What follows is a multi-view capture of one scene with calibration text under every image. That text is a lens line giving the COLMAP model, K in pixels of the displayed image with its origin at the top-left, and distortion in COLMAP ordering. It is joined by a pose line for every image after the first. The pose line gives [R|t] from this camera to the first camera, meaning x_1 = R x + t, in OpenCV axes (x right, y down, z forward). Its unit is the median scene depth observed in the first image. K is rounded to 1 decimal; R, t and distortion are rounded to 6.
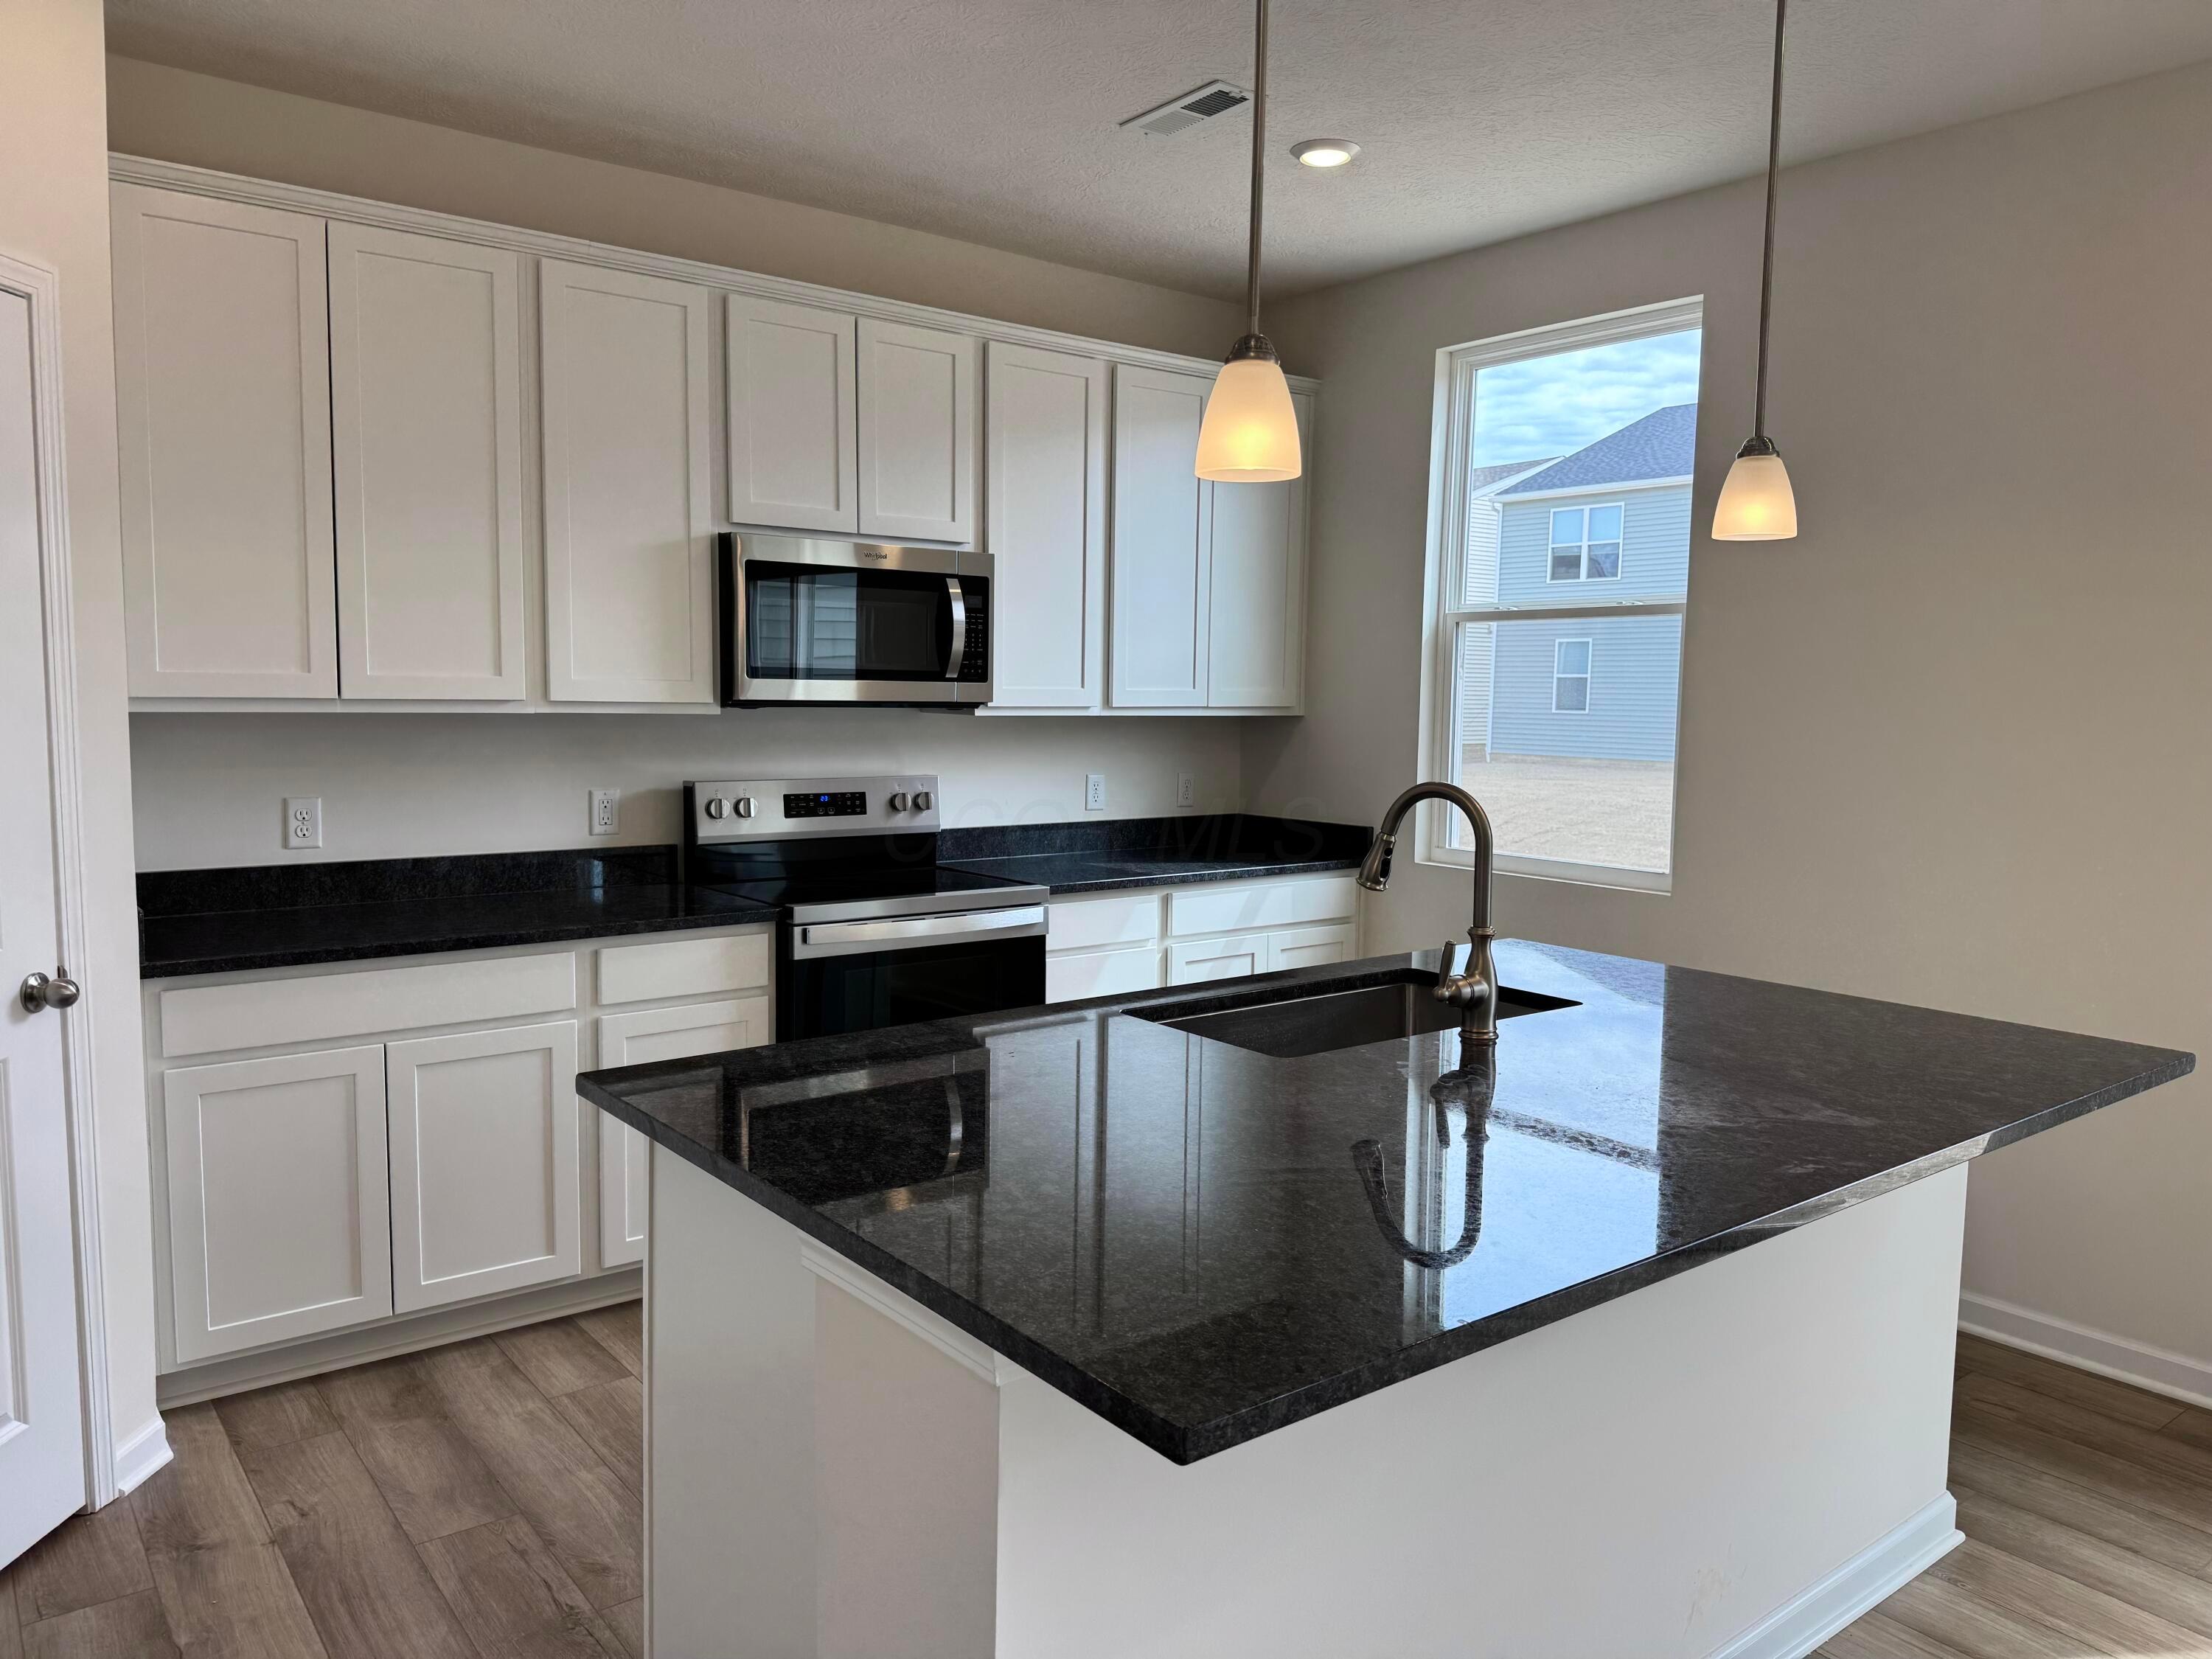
lens RADIAL K [[1541.8, 0, 1111.4], [0, 1541.8, 832.4], [0, 0, 1]] dist [0.108938, -0.144479]
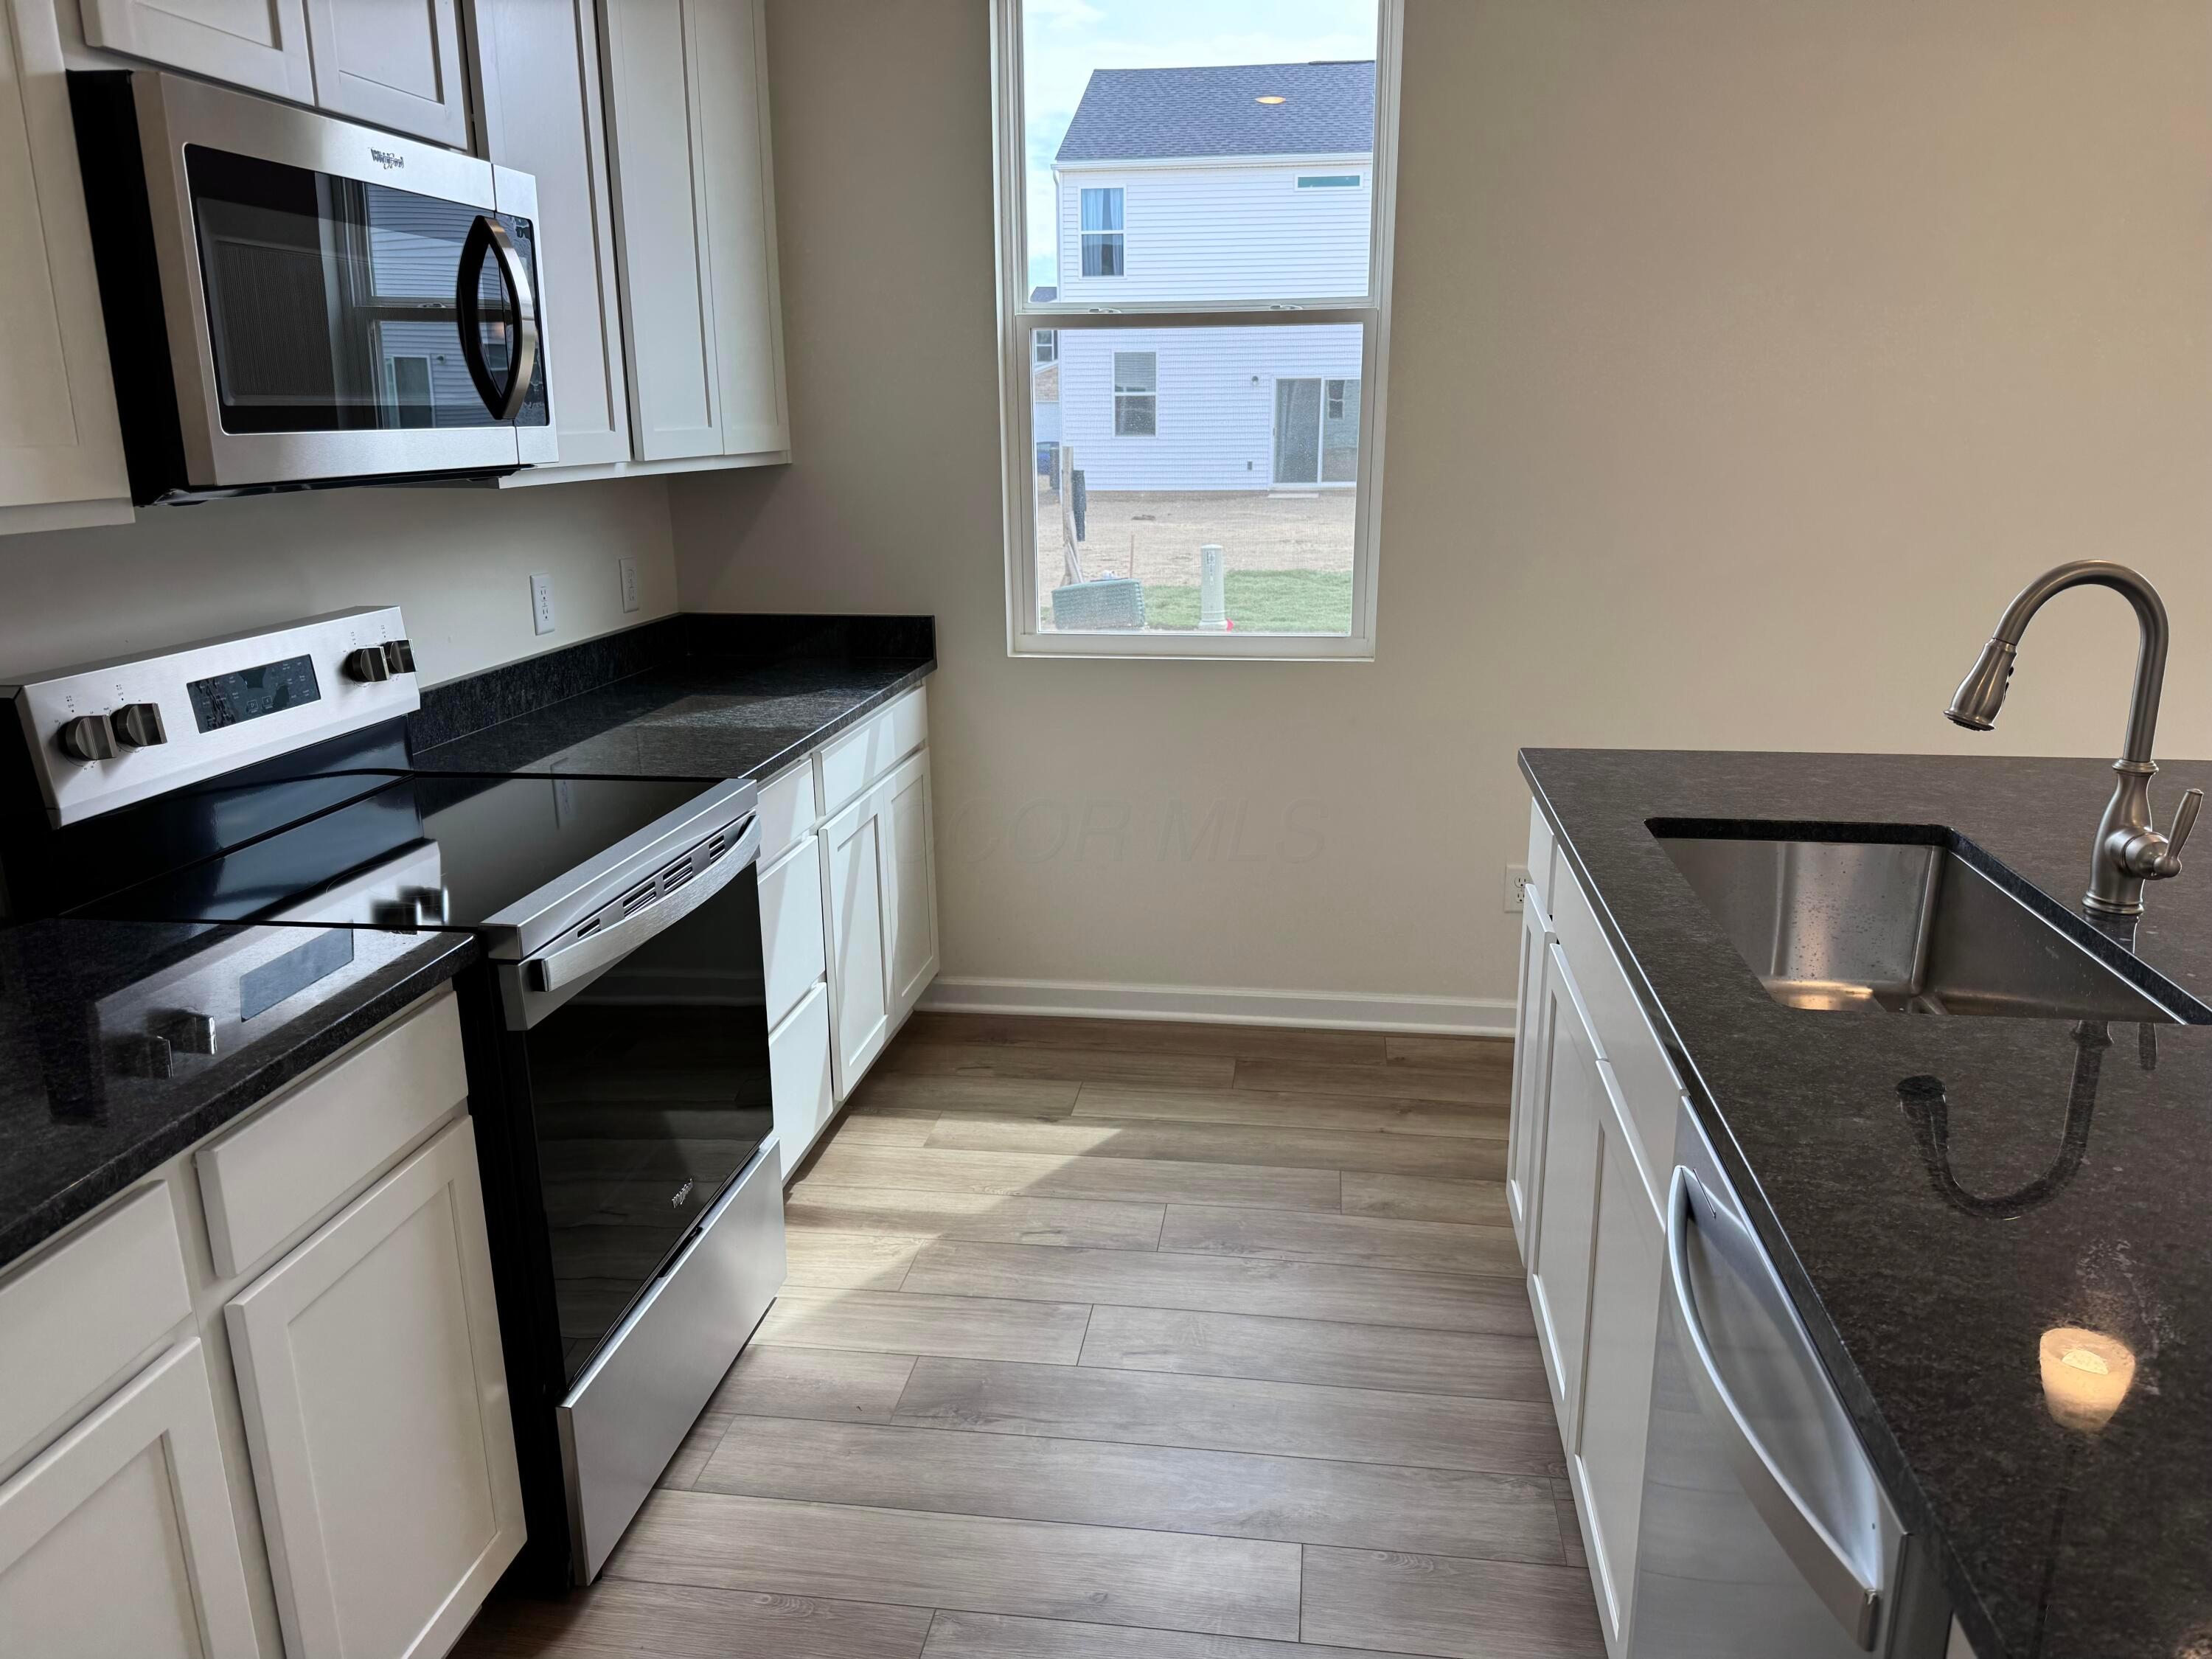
lens RADIAL K [[1548.9, 0, 1112.6], [0, 1548.9, 845.2], [0, 0, 1]] dist [0.114469, -0.172065]
pose [[0.715655, -0.207021, 0.667069, -0.352127], [0.084160, 0.973665, 0.211881, -0.056647], [-0.693365, -0.095493, 0.714231, 0.475319]]
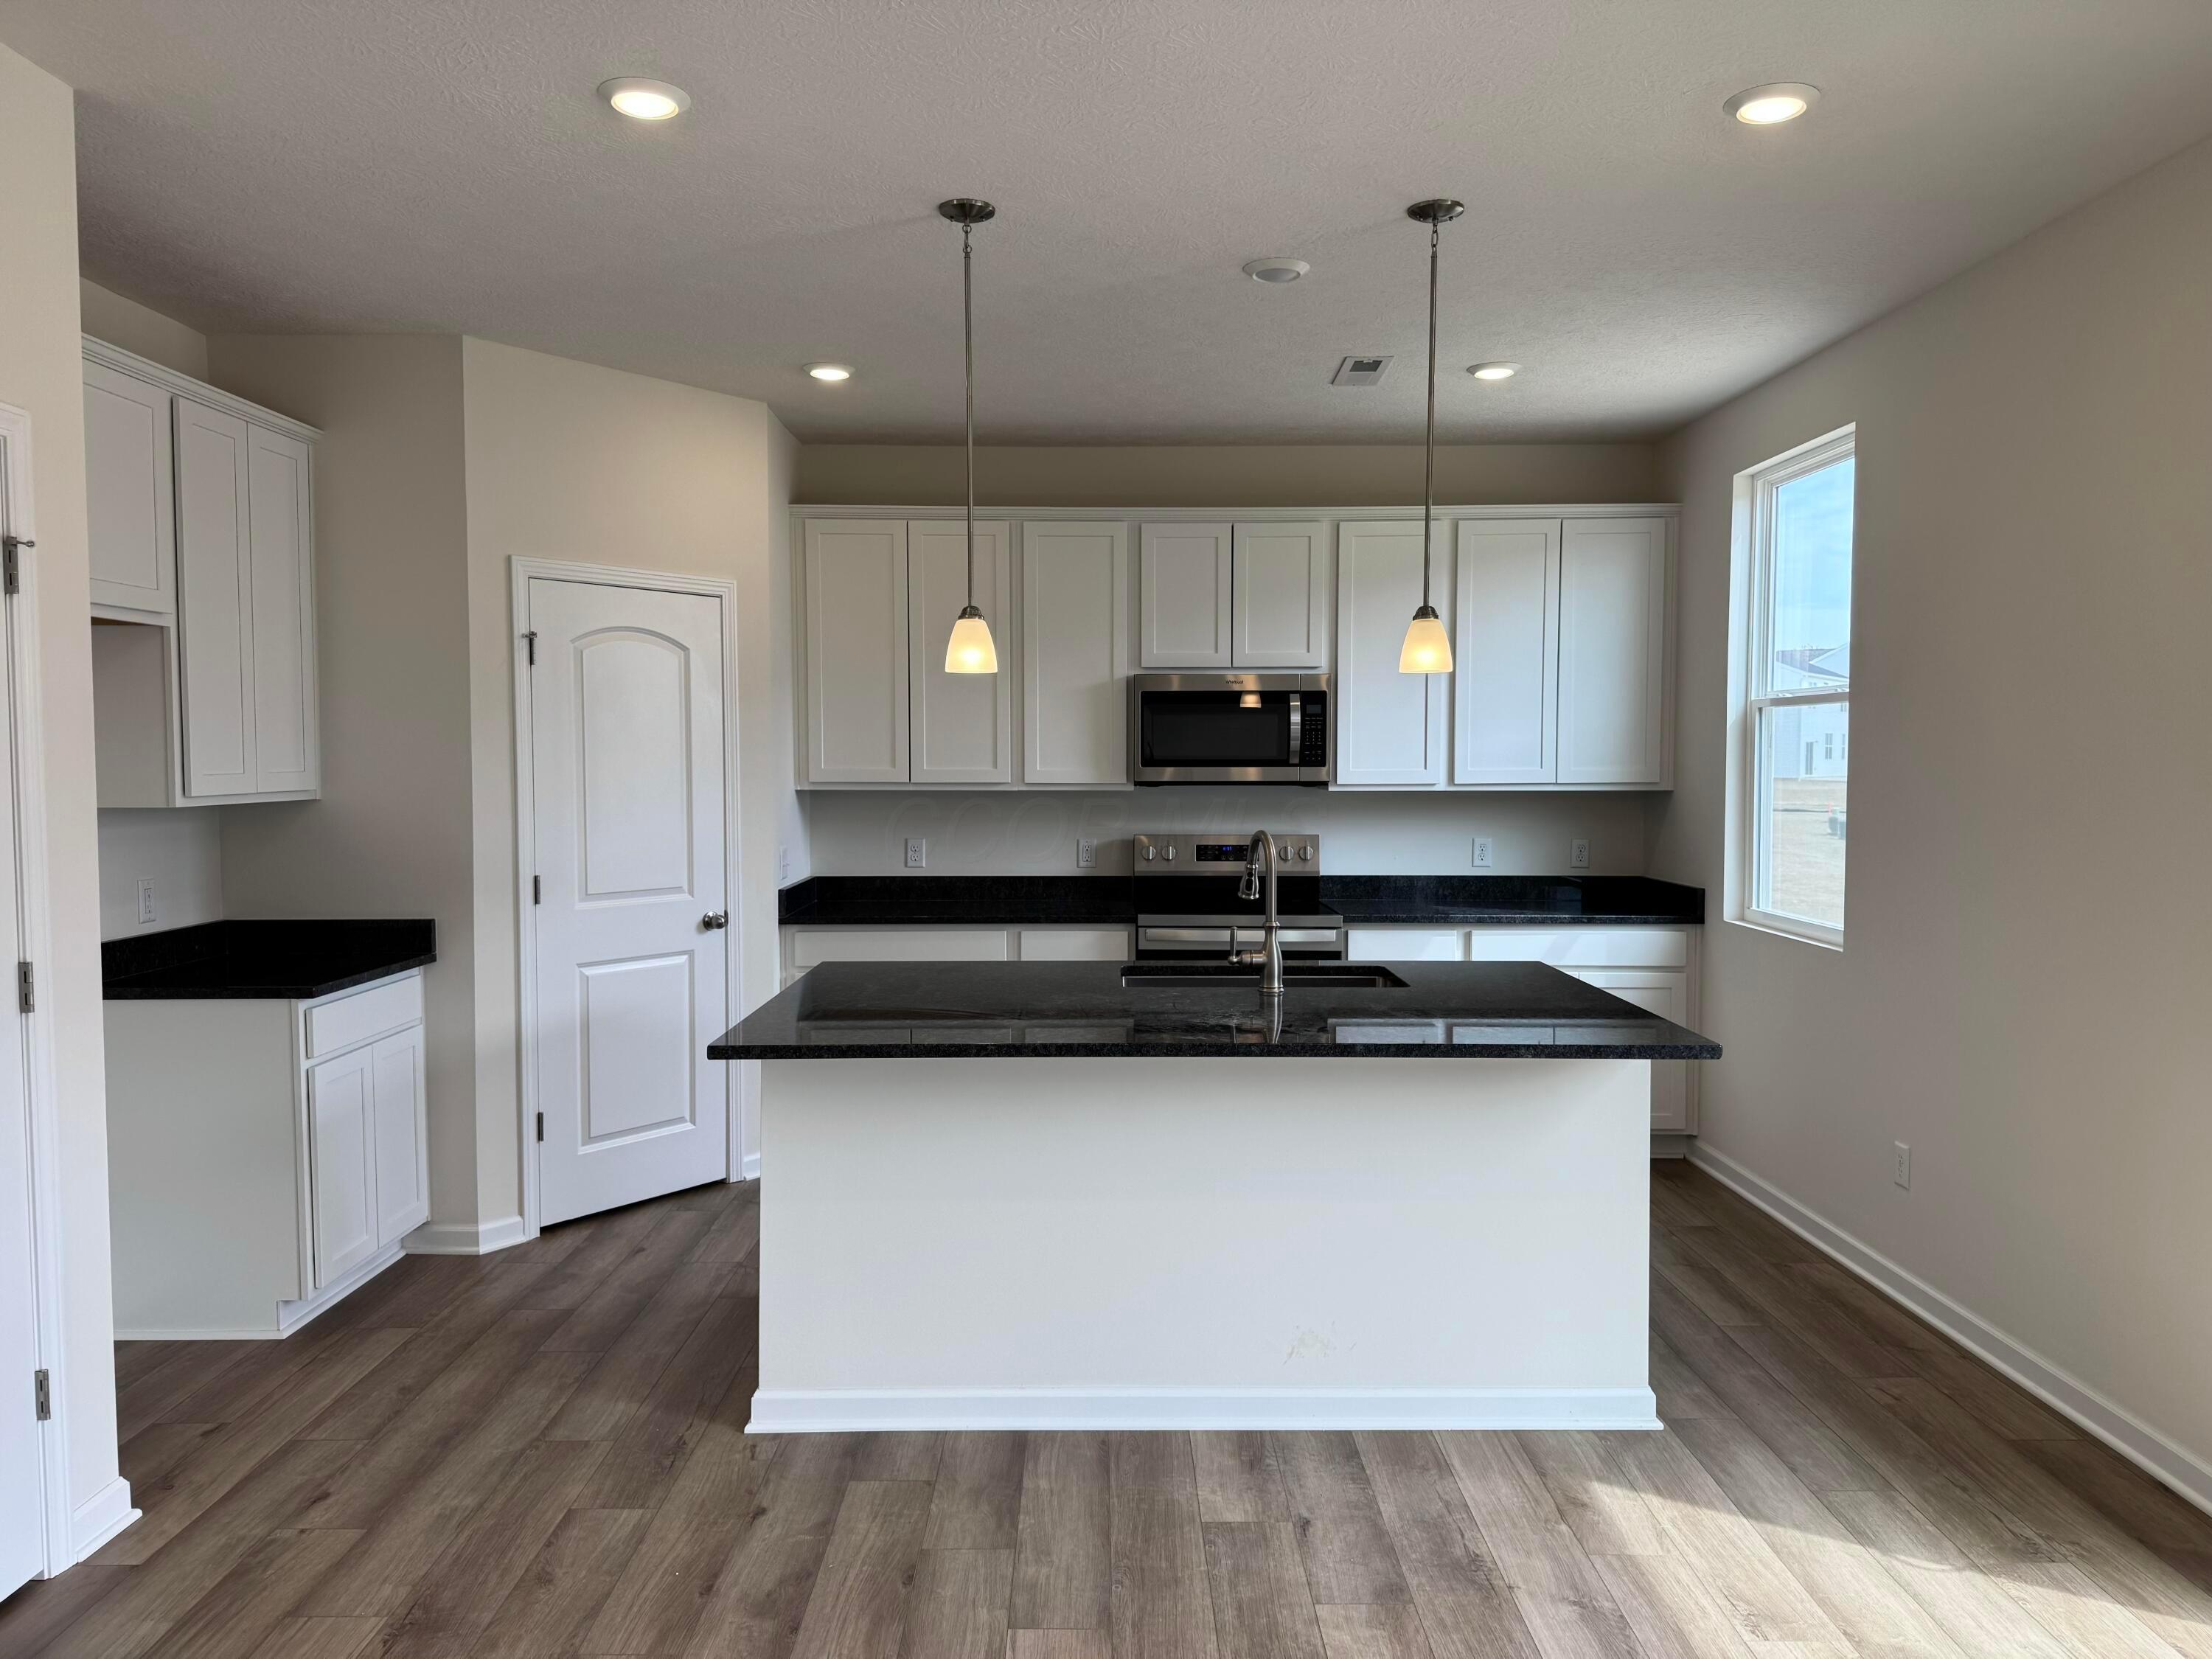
lens RADIAL K [[1541.8, 0, 1111.4], [0, 1541.8, 832.4], [0, 0, 1]] dist [0.108938, -0.144479]
pose [[0.793818, 0.015301, -0.607962, 0.631332], [-0.046392, 0.998294, -0.035450, 0.019640], [0.606383, 0.056345, 0.793174, -0.212736]]
